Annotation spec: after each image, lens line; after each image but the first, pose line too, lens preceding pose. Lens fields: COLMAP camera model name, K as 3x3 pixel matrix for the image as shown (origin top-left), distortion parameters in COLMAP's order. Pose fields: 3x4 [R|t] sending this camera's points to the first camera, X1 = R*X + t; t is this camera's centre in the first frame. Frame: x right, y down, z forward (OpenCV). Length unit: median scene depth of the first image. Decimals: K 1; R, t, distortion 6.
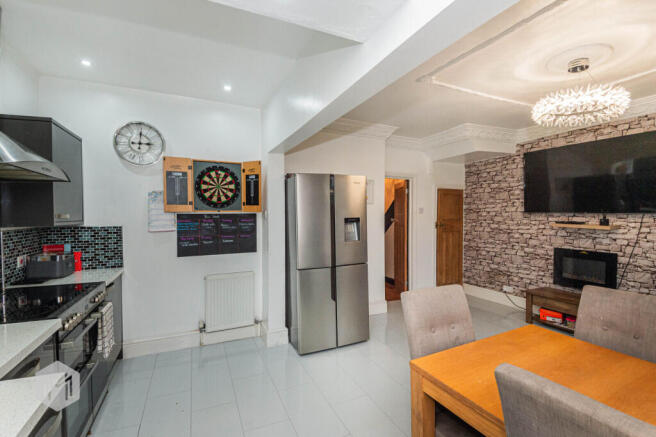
lens RADIAL K [[294.3, 0, 328.6], [0, 294.3, 216.6], [0, 0, 1]] dist [0.037527, -0.034272]
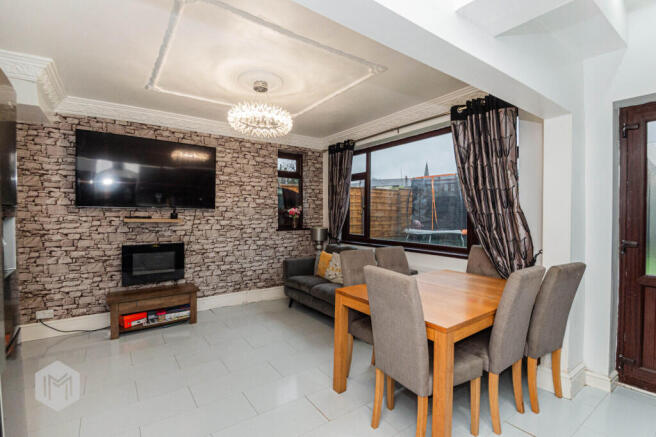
lens RADIAL K [[294.3, 0, 328.6], [0, 294.3, 216.6], [0, 0, 1]] dist [0.037527, -0.034272]
pose [[-0.187912, -0.022199, 0.981935, -0.250079], [0.001447, 0.999737, 0.022879, -0.004022], [-0.982185, 0.005720, -0.187831, 0.563602]]
